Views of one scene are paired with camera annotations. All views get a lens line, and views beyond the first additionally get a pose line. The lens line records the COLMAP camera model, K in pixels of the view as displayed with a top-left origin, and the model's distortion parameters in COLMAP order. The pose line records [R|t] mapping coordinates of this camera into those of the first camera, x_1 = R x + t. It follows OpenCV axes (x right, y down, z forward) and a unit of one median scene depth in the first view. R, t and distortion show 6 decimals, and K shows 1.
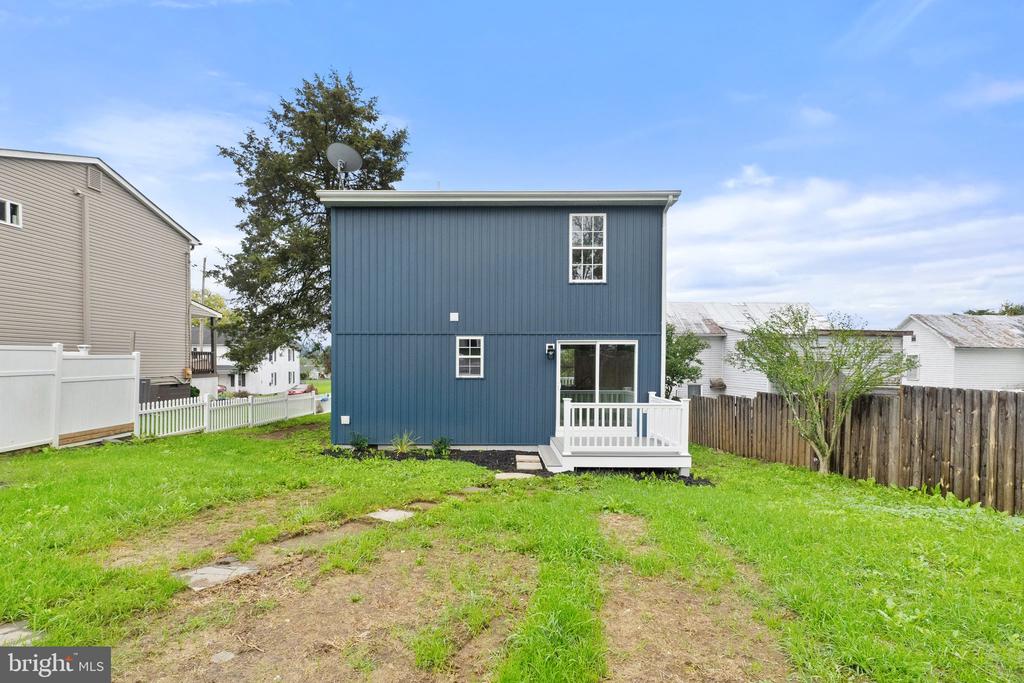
lens RADIAL K [[468.9, 0, 495.3], [0, 468.9, 369.6], [0, 0, 1]] dist [-0.000855, -0.000009]
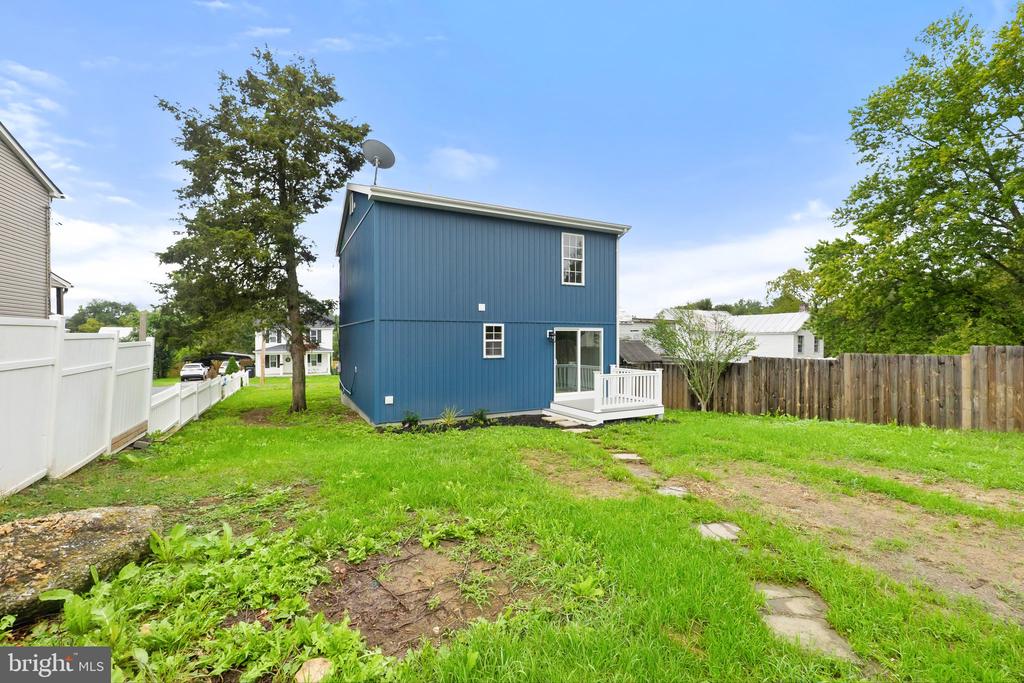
lens RADIAL K [[428.0, 0, 512.0], [0, 428.0, 341.5], [0, 0, 1]] dist [0.000529, 0.000071]
pose [[0.884045, -0.006005, 0.467363, -0.535599], [0.009881, 0.999934, -0.005842, -0.018254], [-0.467297, 0.009783, 0.884046, -0.000427]]
